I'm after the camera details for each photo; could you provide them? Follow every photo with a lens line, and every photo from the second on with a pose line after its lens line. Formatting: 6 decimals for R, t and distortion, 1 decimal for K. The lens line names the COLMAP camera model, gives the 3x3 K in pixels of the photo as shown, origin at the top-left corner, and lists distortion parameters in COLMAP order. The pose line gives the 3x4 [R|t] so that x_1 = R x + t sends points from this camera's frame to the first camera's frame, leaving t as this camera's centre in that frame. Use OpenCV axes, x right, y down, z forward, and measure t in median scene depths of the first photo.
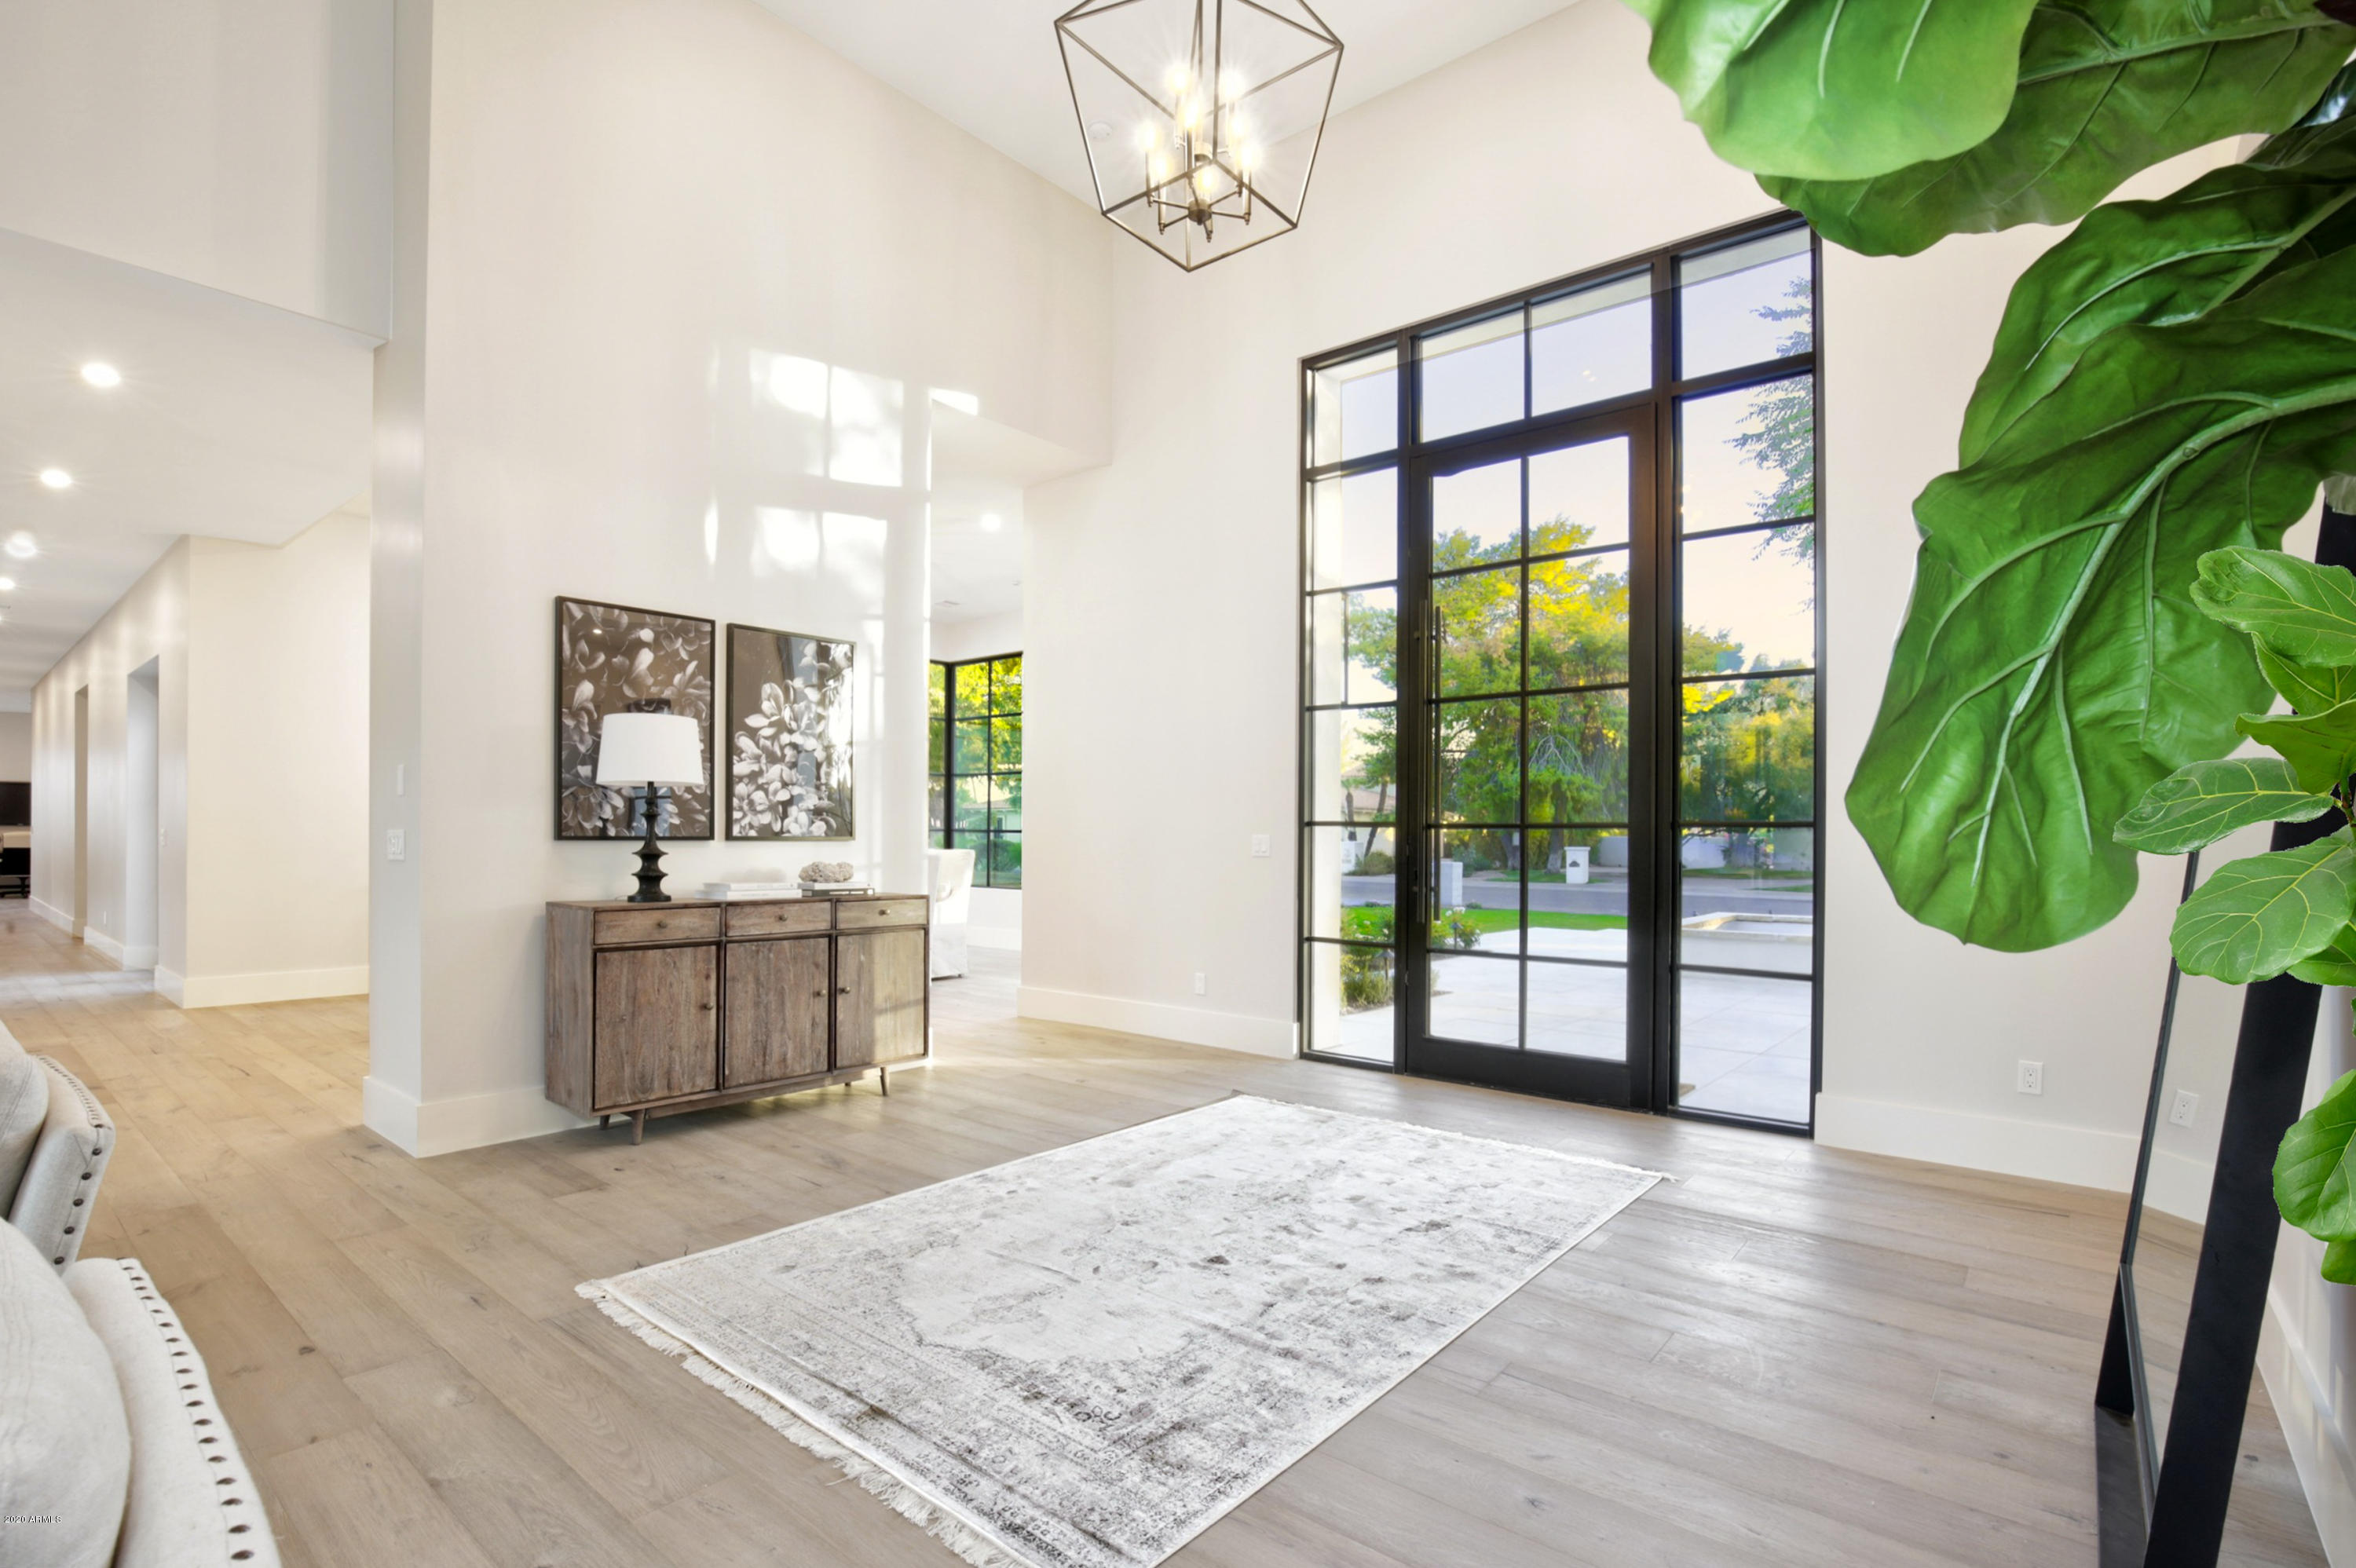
lens RADIAL K [[1088.0, 0, 1196.9], [0, 1088.0, 831.9], [0, 0, 1]] dist [-0.022177, 0.001693]
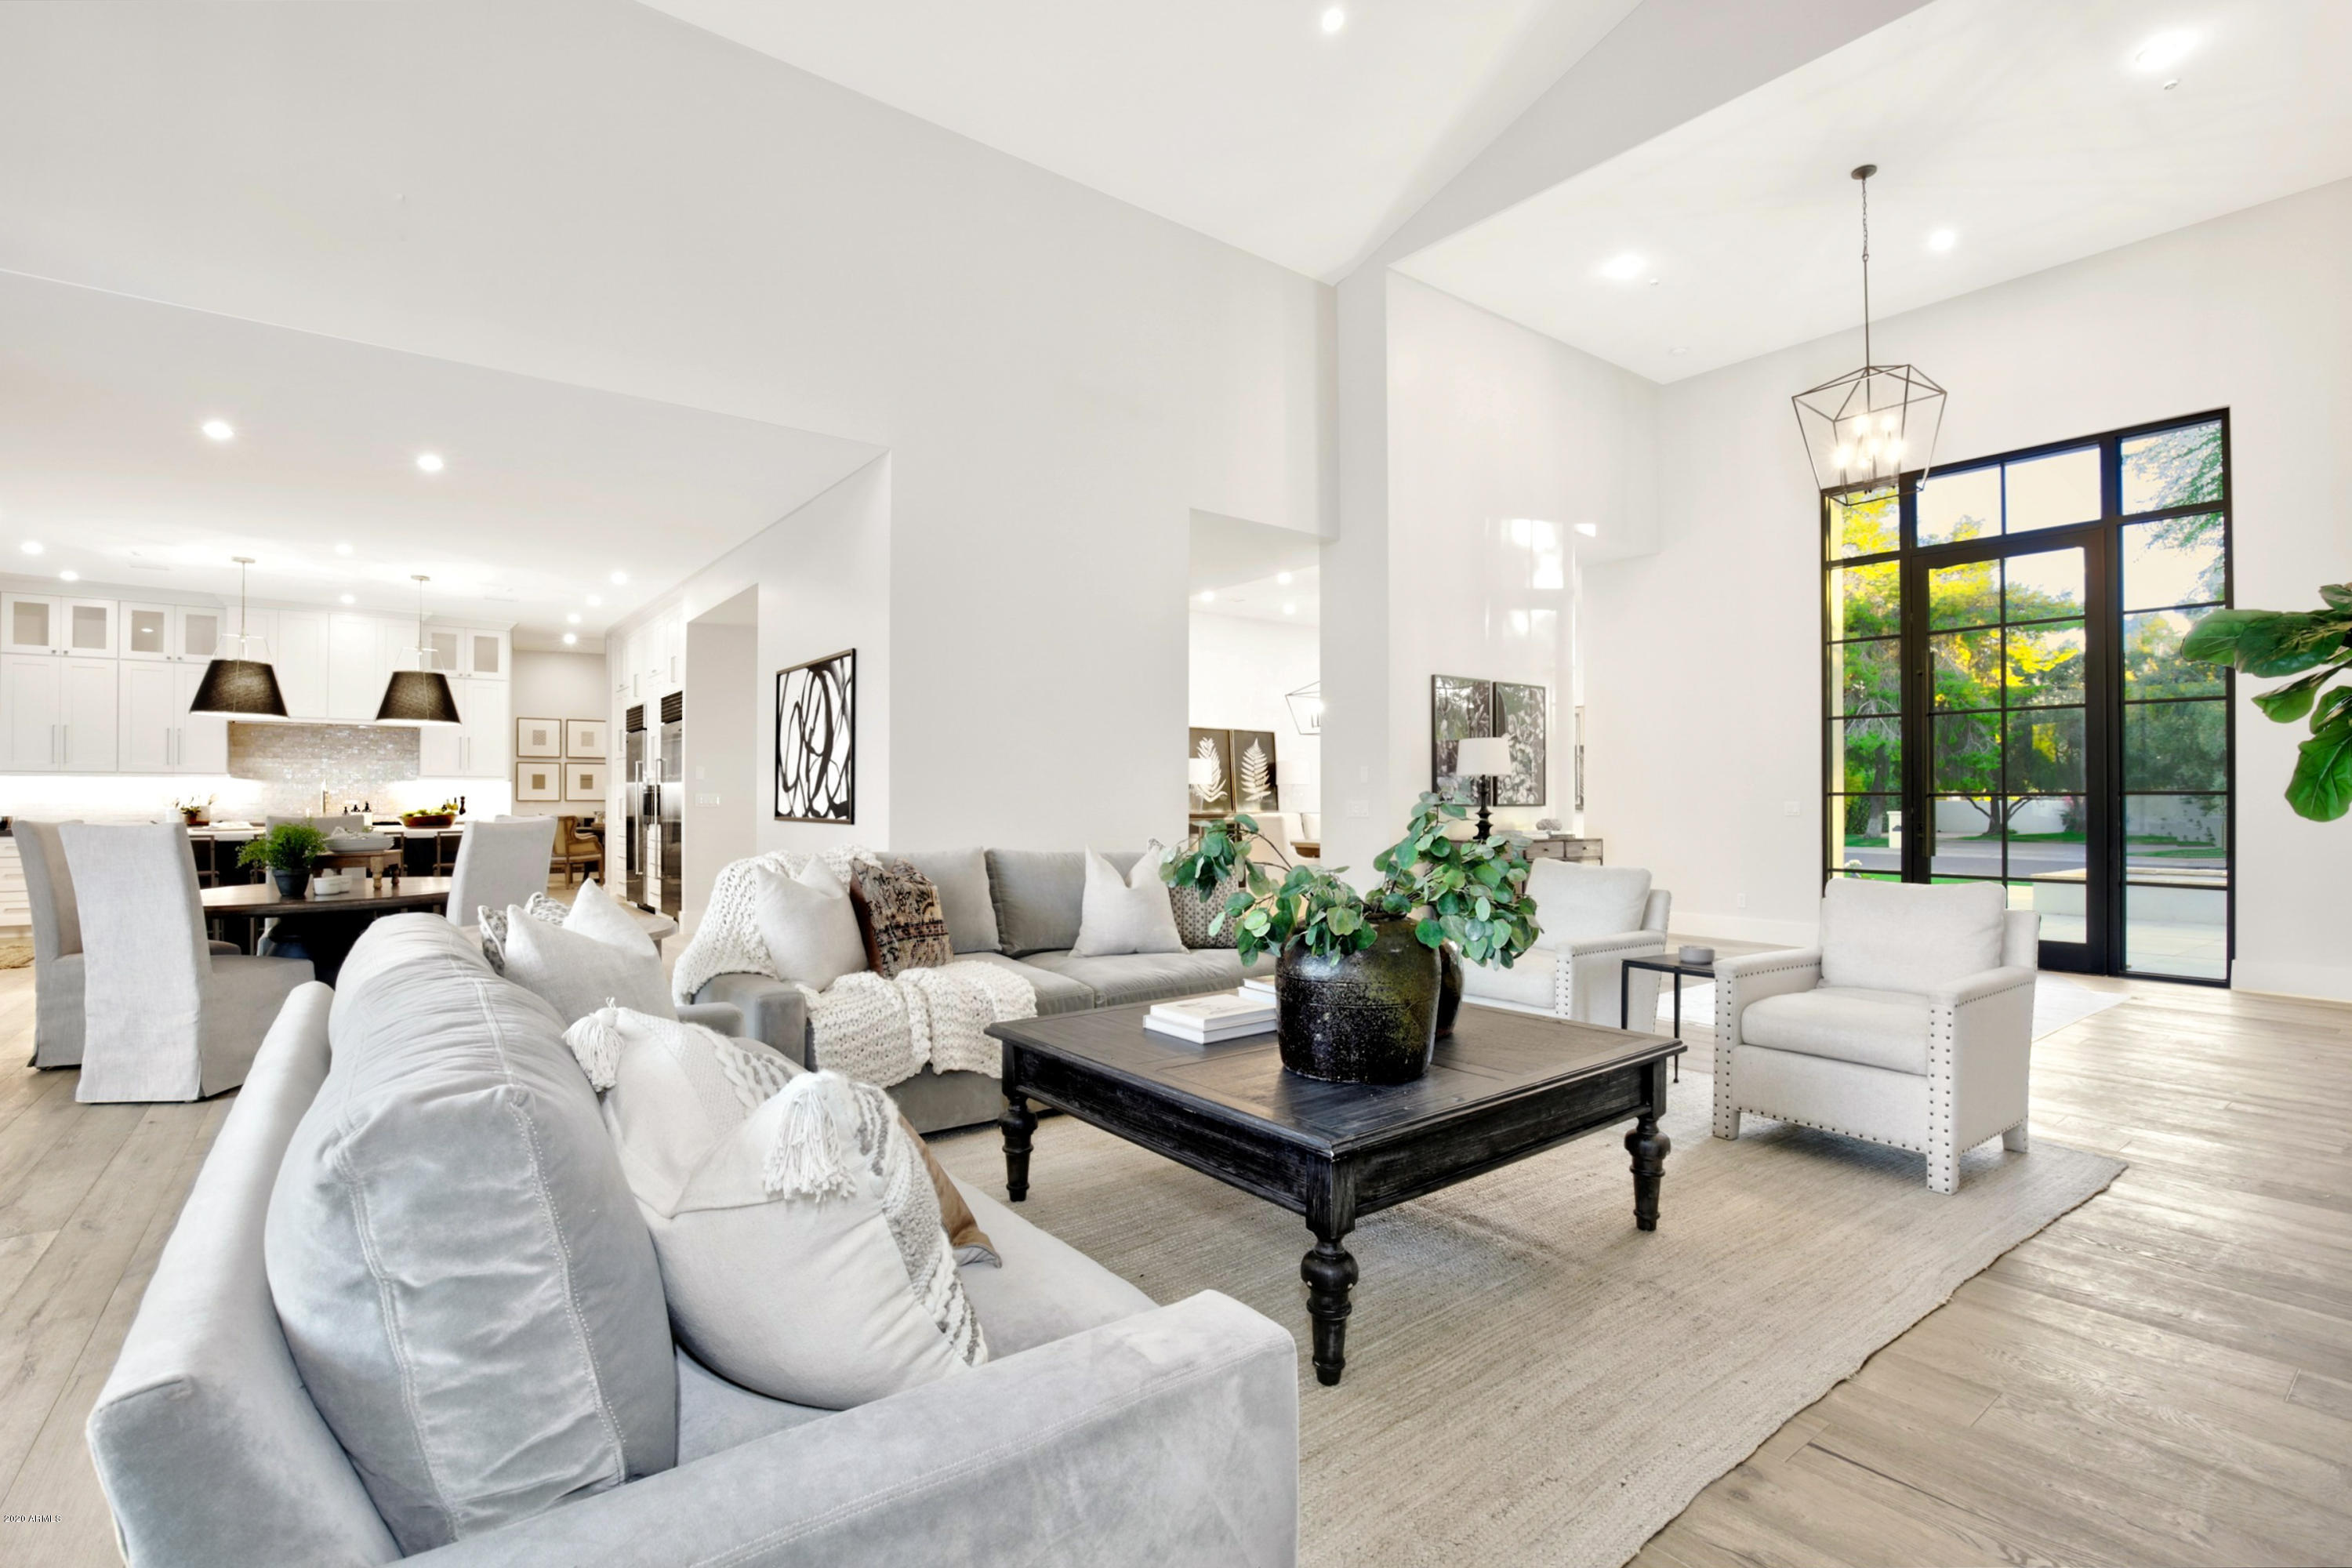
lens RADIAL K [[1086.2, 0, 1168.1], [0, 1086.2, 787.4], [0, 0, 1]] dist [-0.022177, 0.001693]
pose [[0.973047, -0.008563, -0.230449, -0.525289], [0.006434, 0.999929, -0.009990, -0.007983], [0.230518, 0.008238, 0.973033, -0.795614]]
